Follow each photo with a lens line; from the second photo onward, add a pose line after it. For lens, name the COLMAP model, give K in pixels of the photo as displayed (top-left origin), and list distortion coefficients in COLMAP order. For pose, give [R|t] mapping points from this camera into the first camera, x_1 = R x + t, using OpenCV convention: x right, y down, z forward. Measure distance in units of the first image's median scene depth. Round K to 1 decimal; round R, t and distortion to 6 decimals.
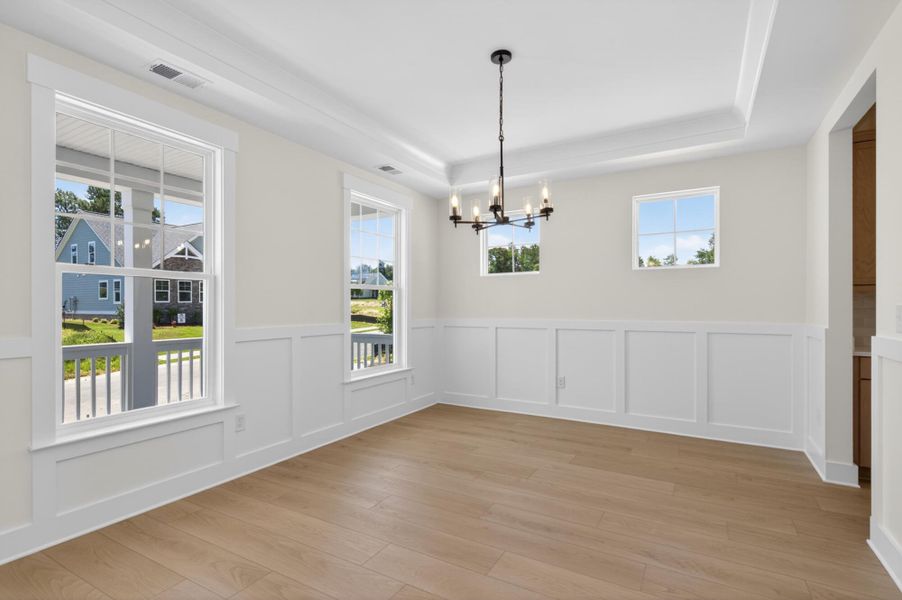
lens RADIAL K [[427.1, 0, 450.1], [0, 427.1, 309.6], [0, 0, 1]] dist [0.003555, 0.000368]
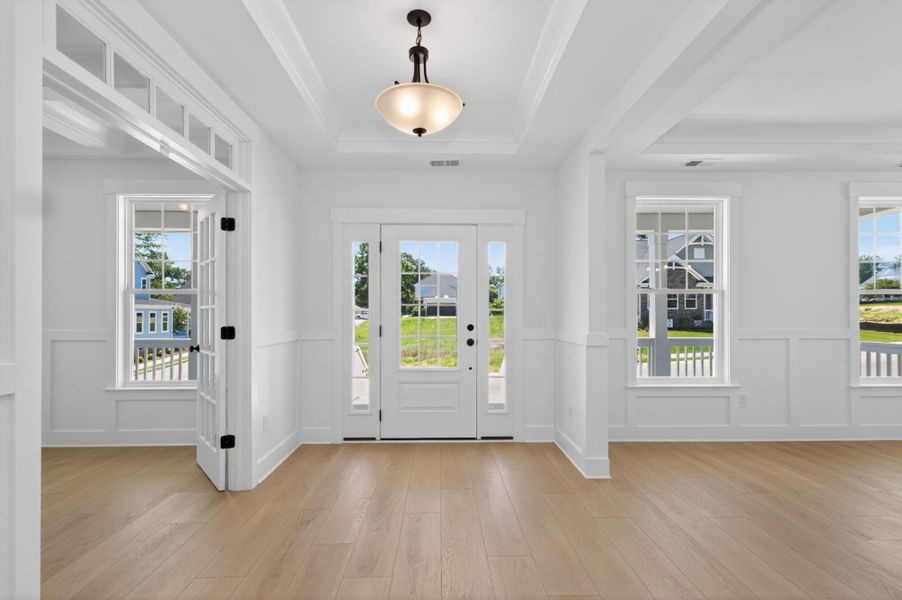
lens RADIAL K [[427.1, 0, 450.1], [0, 427.1, 309.6], [0, 0, 1]] dist [0.003555, 0.000368]
pose [[0.520857, -0.007430, -0.853611, 0.137800], [-0.005180, 0.999916, -0.011864, 0.004337], [0.853628, 0.010602, 0.520775, -0.379146]]
